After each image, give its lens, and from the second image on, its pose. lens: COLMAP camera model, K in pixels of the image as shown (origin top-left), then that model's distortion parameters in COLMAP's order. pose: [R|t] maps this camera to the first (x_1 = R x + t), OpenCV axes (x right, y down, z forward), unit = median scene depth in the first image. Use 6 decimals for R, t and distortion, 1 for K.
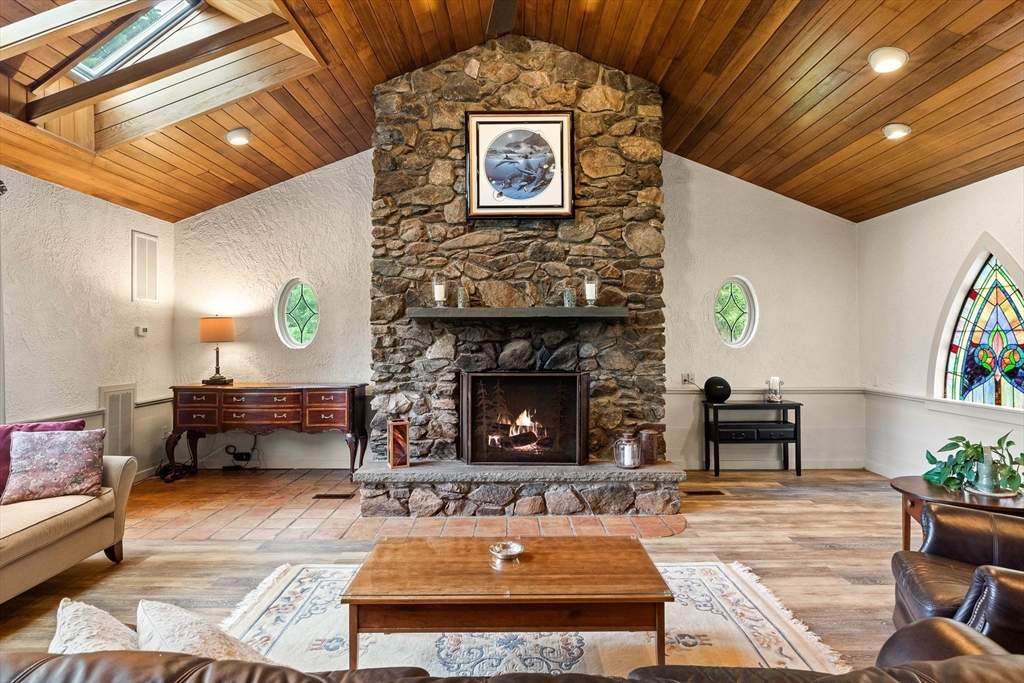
lens RADIAL K [[571.6, 0, 471.0], [0, 571.6, 335.9], [0, 0, 1]] dist [0.001718, -0.001151]
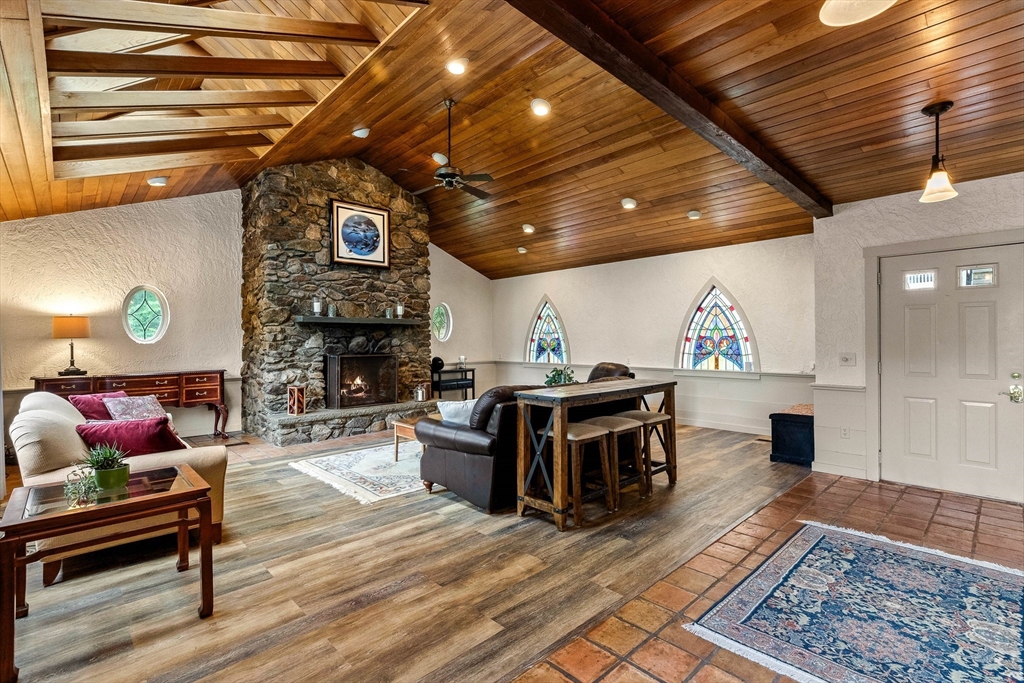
lens RADIAL K [[469.5, 0, 514.7], [0, 469.5, 341.1], [0, 0, 1]] dist [0.007998, -0.001434]
pose [[0.717429, -0.003958, 0.696620, -0.572639], [-0.001623, 0.999972, 0.007353, 0.010721], [-0.696630, -0.006406, 0.717402, -0.349317]]
